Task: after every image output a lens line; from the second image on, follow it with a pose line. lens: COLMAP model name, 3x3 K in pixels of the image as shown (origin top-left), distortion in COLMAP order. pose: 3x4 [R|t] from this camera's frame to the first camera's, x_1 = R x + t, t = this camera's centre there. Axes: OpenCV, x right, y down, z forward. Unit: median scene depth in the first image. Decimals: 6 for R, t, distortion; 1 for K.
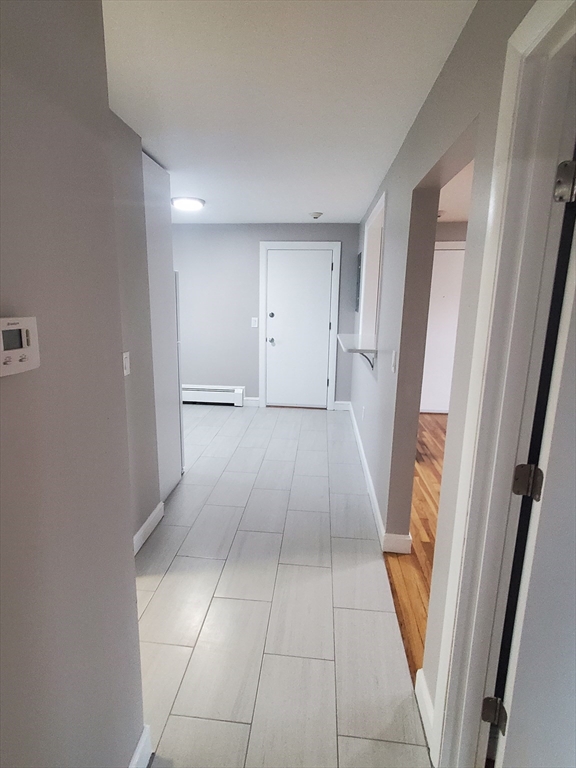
lens RADIAL K [[414.3, 0, 288.0], [0, 414.3, 384.0], [0, 0, 1]] dist [-0.001608, -0.000035]
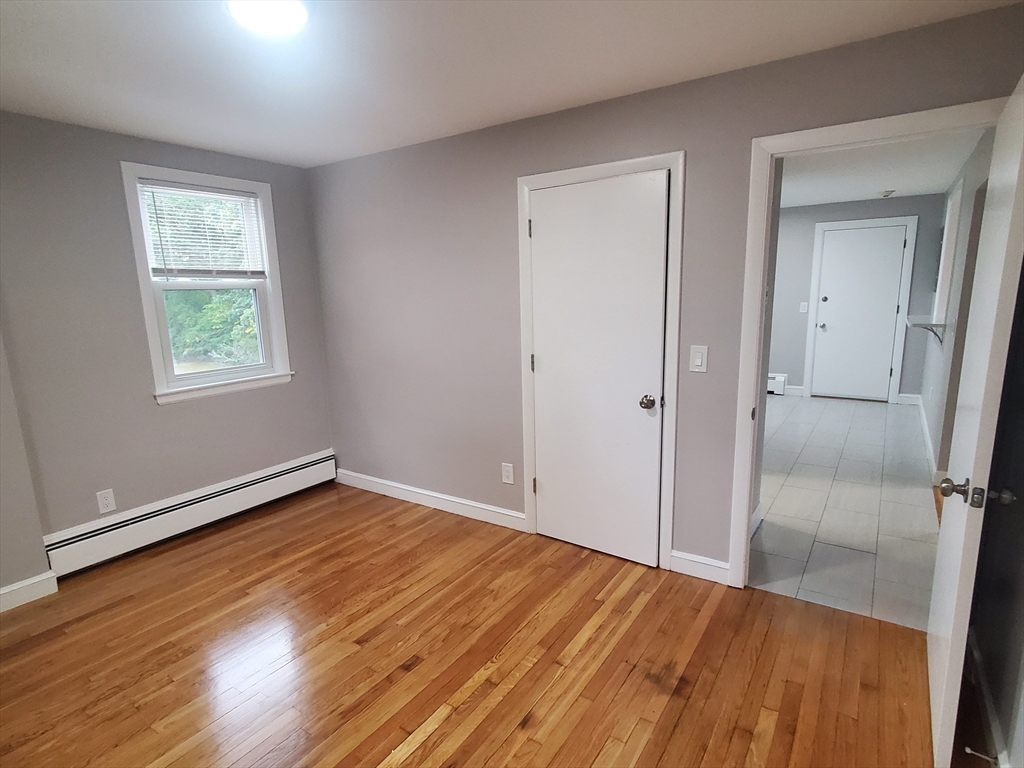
lens RADIAL K [[552.4, 0, 506.3], [0, 552.4, 402.0], [0, 0, 1]] dist [-0.001608, -0.000035]
pose [[0.865708, 0.056131, -0.497393, -0.028334], [-0.057998, 0.998248, 0.011707, 0.097496], [0.497178, 0.018713, 0.867447, -0.465048]]
